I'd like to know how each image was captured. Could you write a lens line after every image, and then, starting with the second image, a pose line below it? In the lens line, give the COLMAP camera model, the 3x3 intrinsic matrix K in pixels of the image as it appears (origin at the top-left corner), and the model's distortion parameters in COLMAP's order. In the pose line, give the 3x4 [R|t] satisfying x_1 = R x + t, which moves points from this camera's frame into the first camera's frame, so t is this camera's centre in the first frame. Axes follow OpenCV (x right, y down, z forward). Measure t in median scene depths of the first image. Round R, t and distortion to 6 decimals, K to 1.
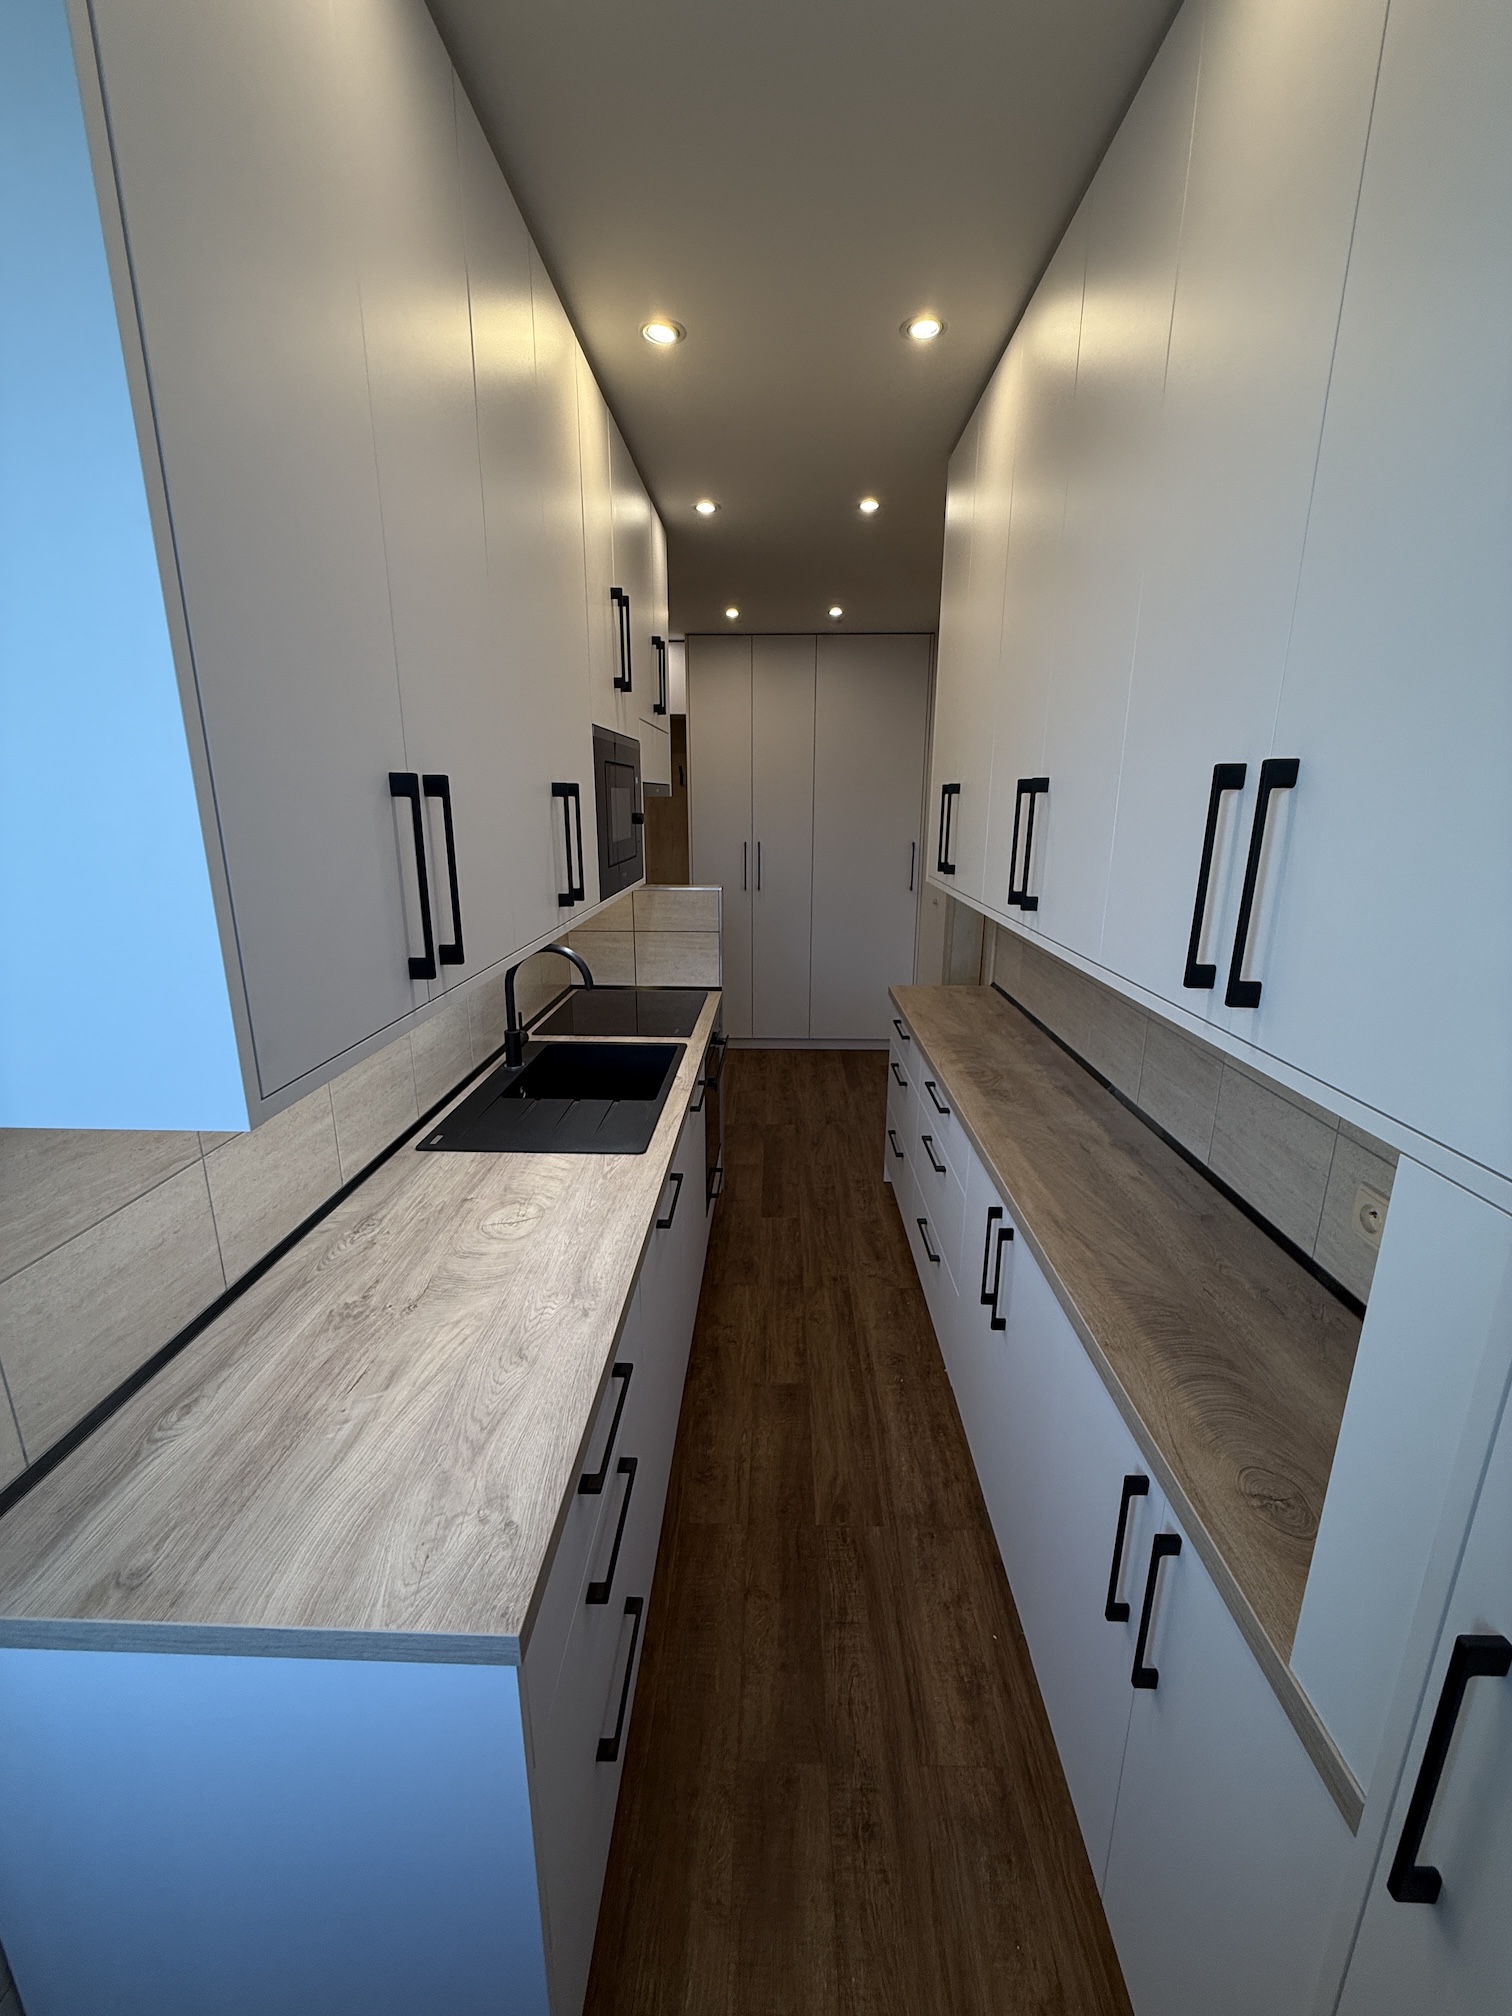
lens RADIAL K [[802.5, 0, 755.7], [0, 802.5, 999.5], [0, 0, 1]] dist [-0.002361, 0.001092]
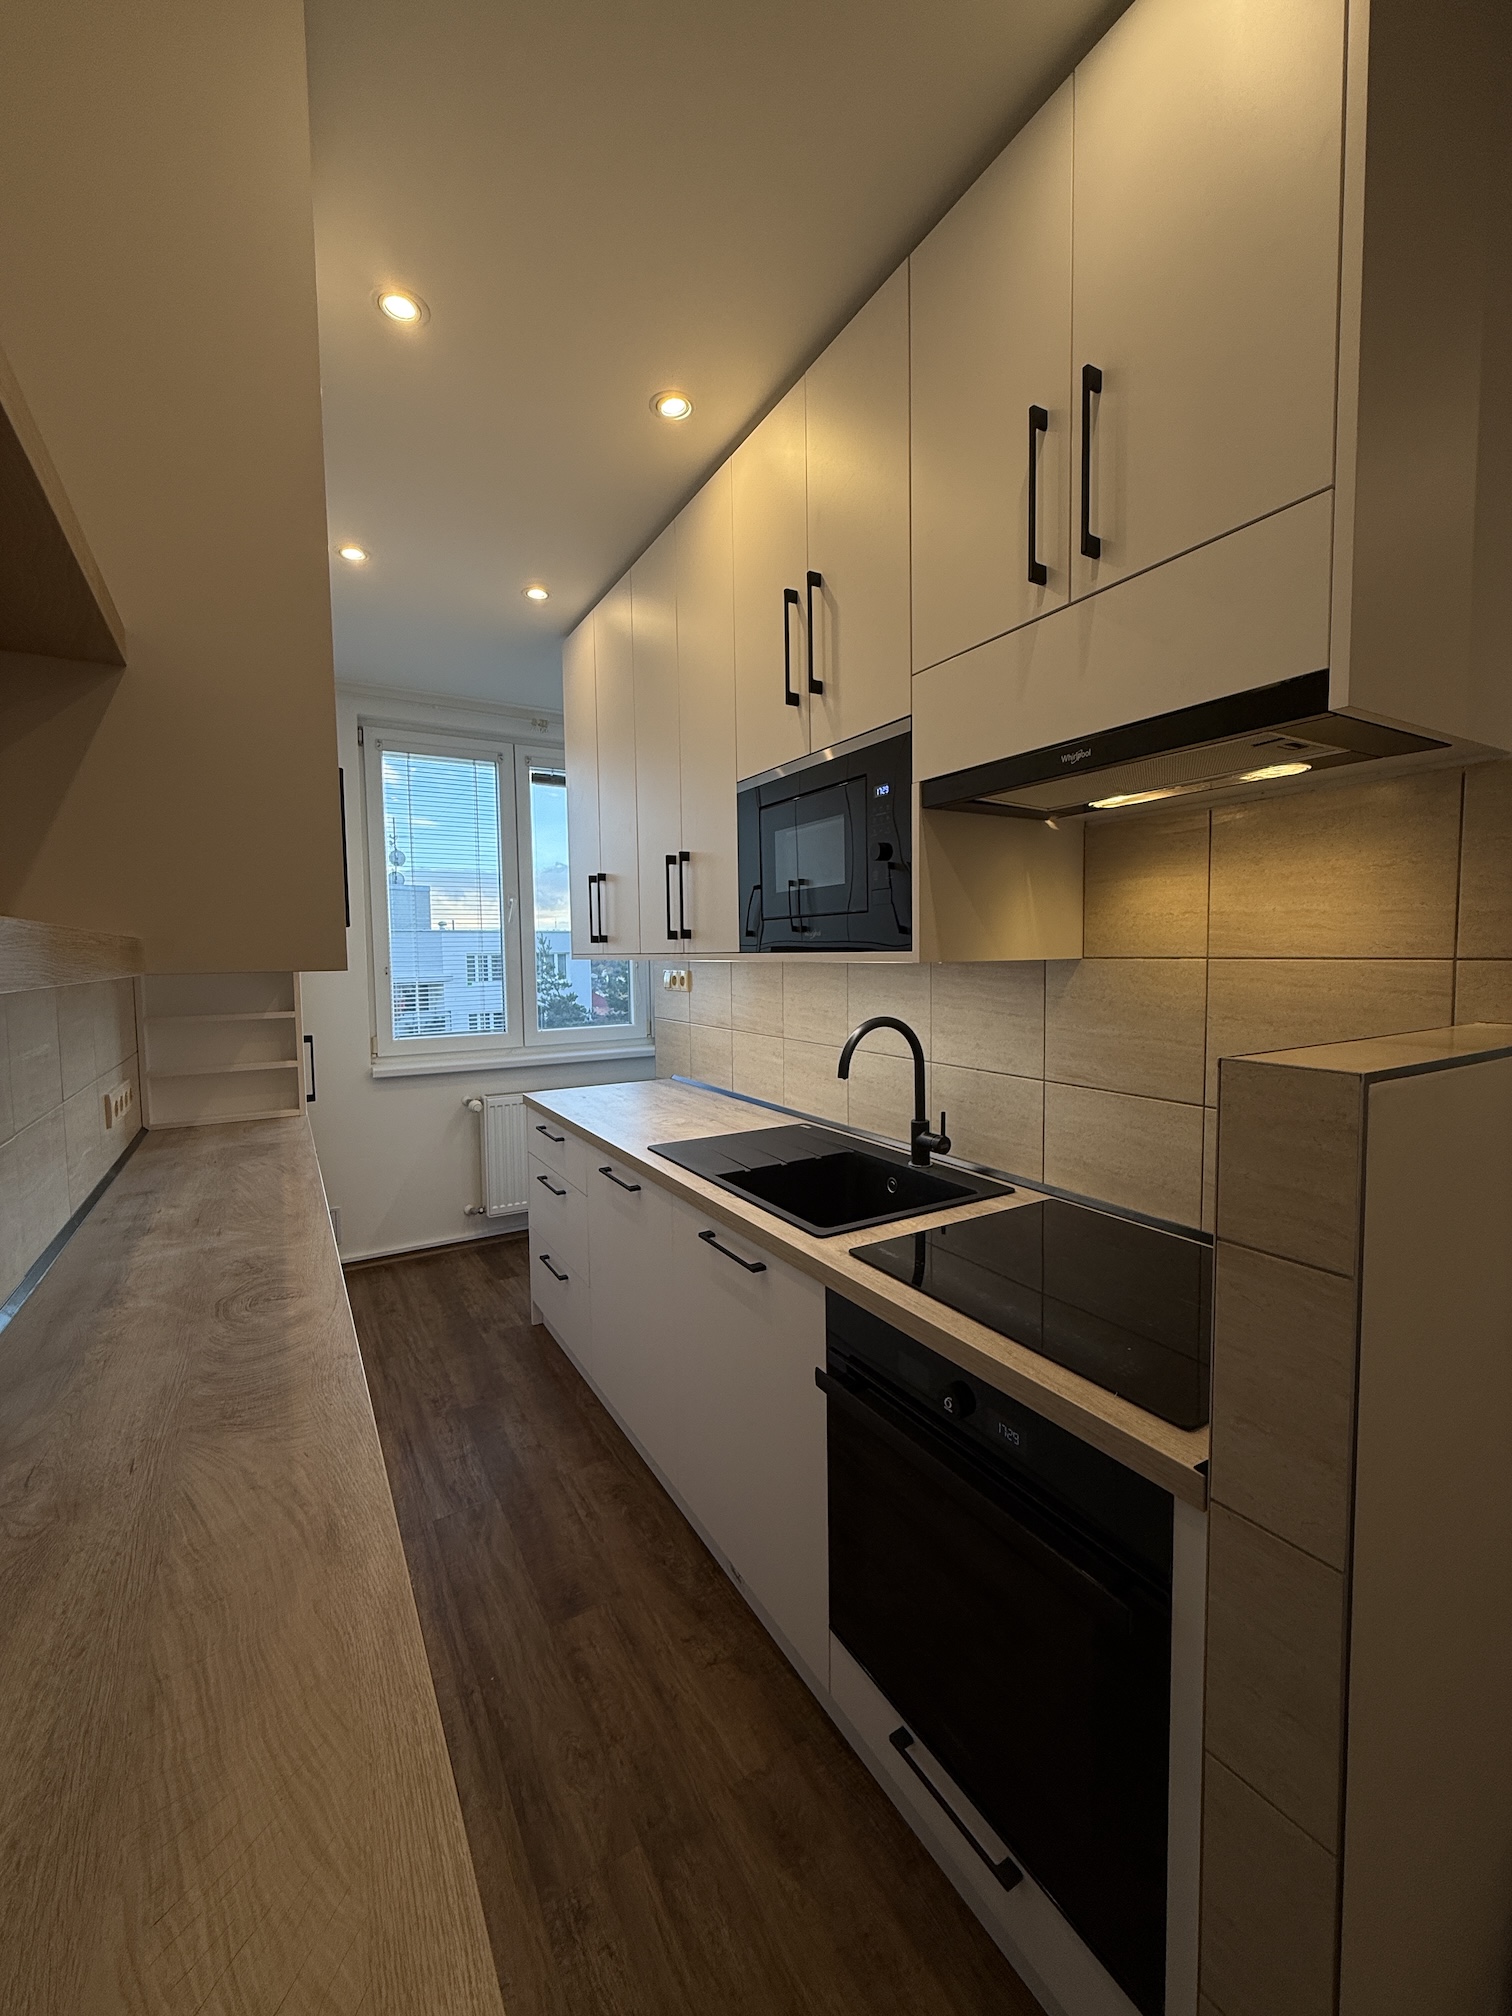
lens RADIAL K [[802.5, 0, 759.0], [0, 802.5, 999.9], [0, 0, 1]] dist [-0.002361, 0.001092]
pose [[-0.840911, 0.042878, -0.539473, 0.357621], [-0.121463, 0.956470, 0.265354, -0.360178], [0.527367, 0.288664, -0.799097, 1.976406]]
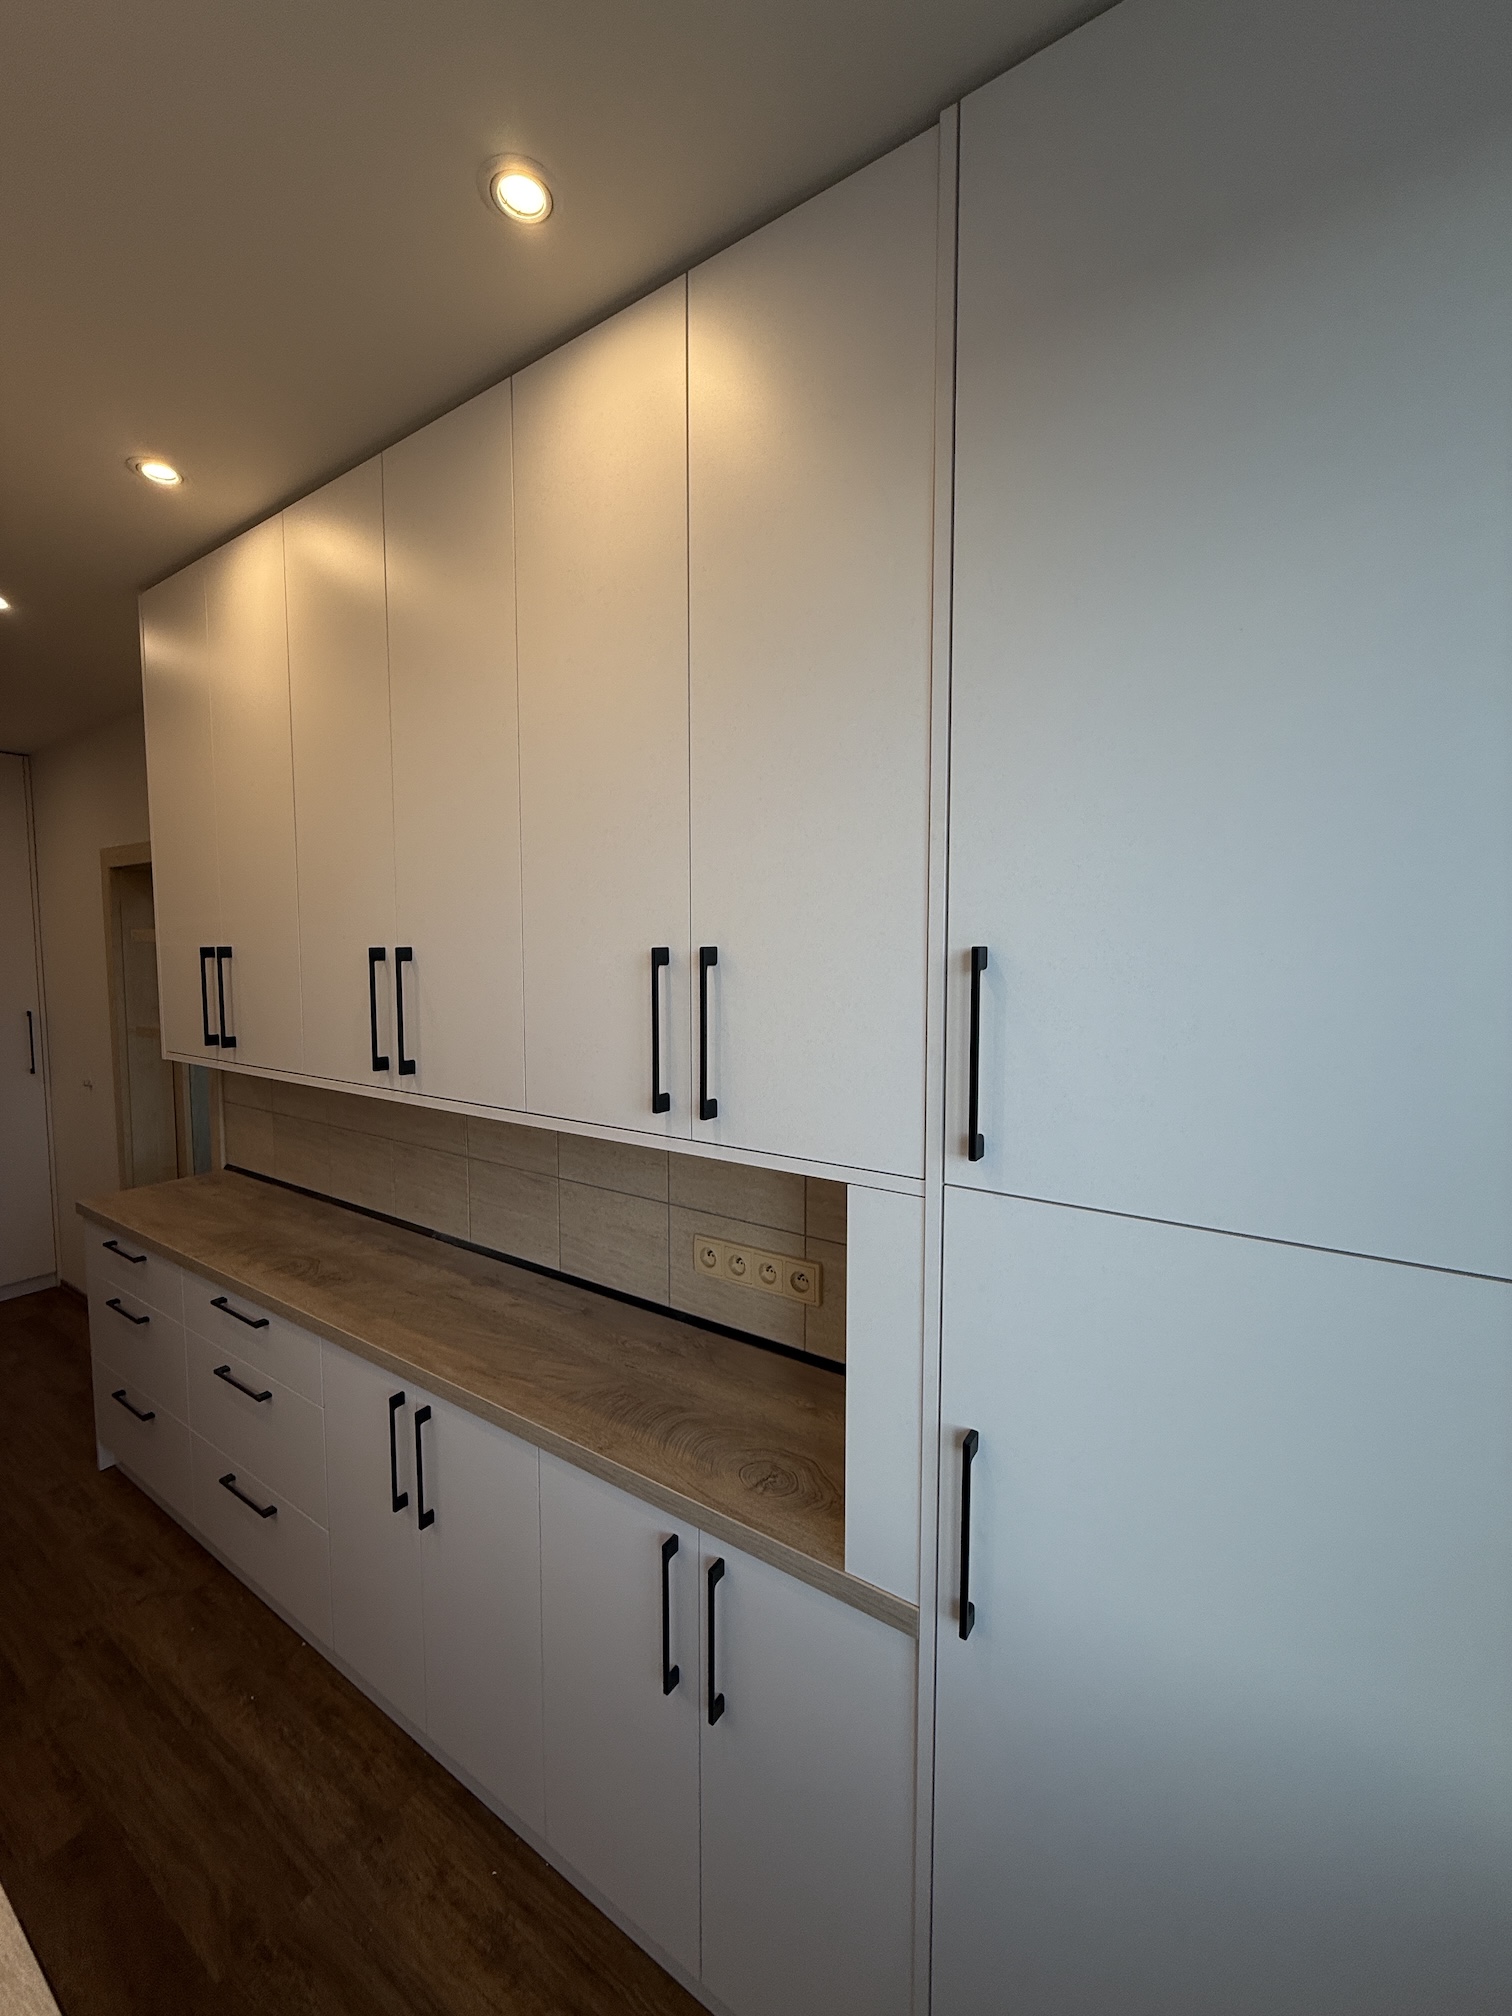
lens RADIAL K [[802.5, 0, 757.6], [0, 802.5, 999.2], [0, 0, 1]] dist [-0.002361, 0.001092]
pose [[0.530203, -0.060491, 0.845710, -0.224287], [0.210376, 0.975646, -0.062106, -0.039067], [-0.821357, 0.210846, 0.530016, 0.067138]]
